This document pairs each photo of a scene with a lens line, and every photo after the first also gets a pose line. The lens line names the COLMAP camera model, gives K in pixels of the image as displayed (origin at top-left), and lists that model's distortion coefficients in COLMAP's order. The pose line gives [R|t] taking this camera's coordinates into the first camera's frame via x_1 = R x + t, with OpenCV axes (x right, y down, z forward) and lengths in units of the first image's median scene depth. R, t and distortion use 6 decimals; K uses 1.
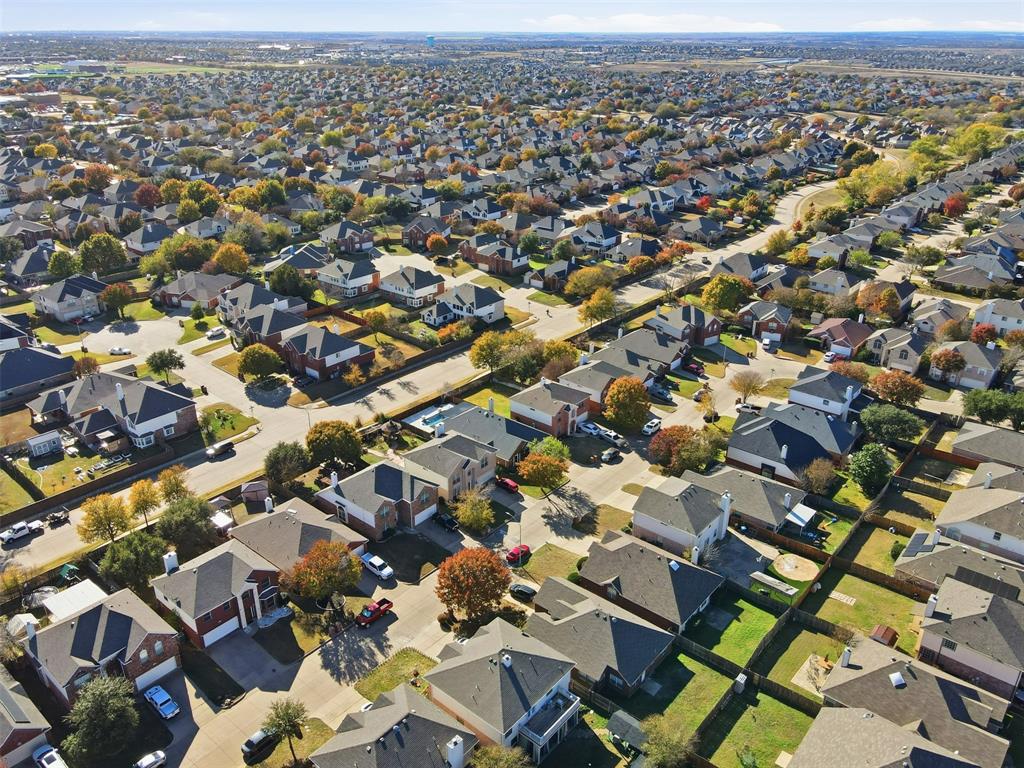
lens RADIAL K [[768.6, 0, 502.4], [0, 768.6, 384.3], [0, 0, 1]] dist [0.016739, 0.001703]
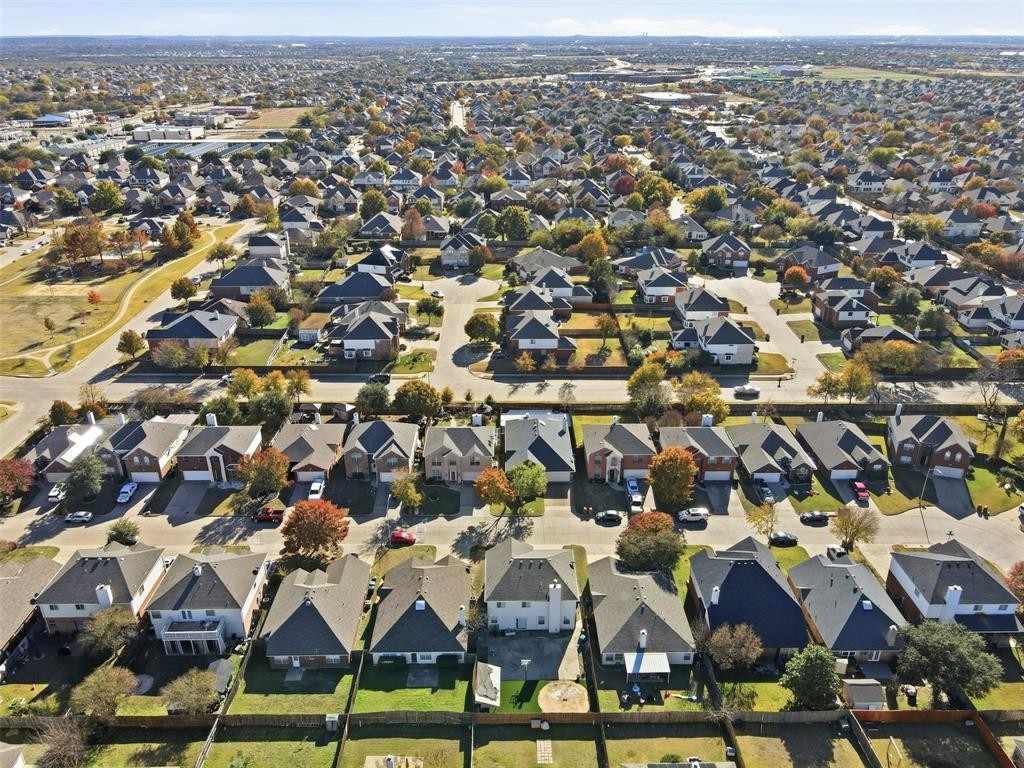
lens RADIAL K [[755.4, 0, 512.0], [0, 755.4, 384.0], [0, 0, 1]] dist [-0.002512, 0.030228]
pose [[0.668737, 0.315624, -0.673181, 0.519310], [-0.314889, 0.940441, 0.128120, -0.112071], [0.673525, 0.126299, 0.728294, 0.212890]]
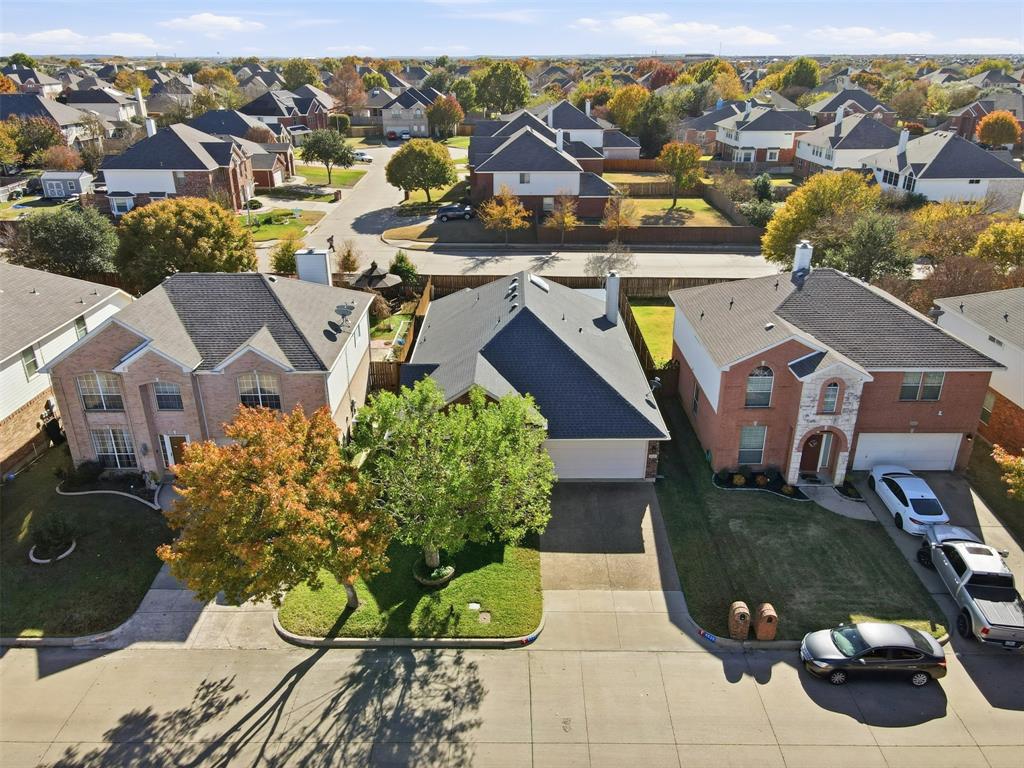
lens RADIAL K [[755.4, 0, 512.0], [0, 755.4, 384.0], [0, 0, 1]] dist [-0.002512, 0.030228]
pose [[0.659319, 0.306570, -0.686522, 0.157832], [-0.317001, 0.941316, 0.115909, 0.033500], [0.681769, 0.141207, 0.717811, 0.682050]]
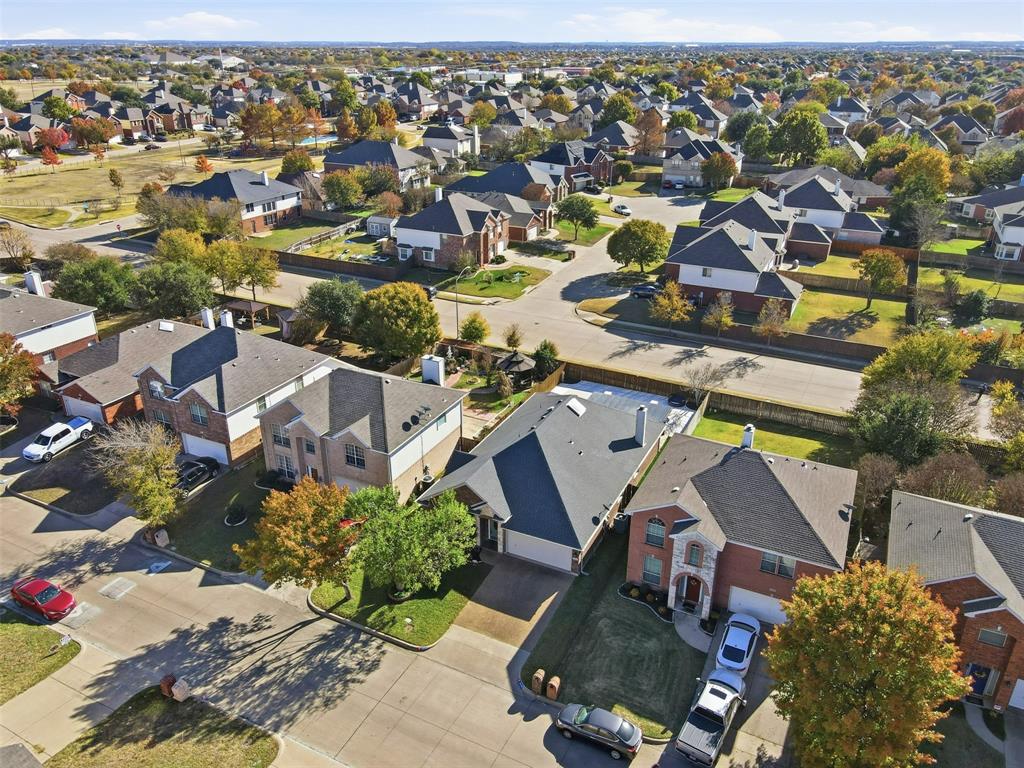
lens RADIAL K [[755.4, 0, 512.0], [0, 755.4, 384.0], [0, 0, 1]] dist [-0.002512, 0.030228]
pose [[0.260746, 0.407784, -0.875056, 0.269122], [-0.409749, 0.867466, 0.282151, -0.066172], [0.874138, 0.284984, 0.393278, 0.700926]]
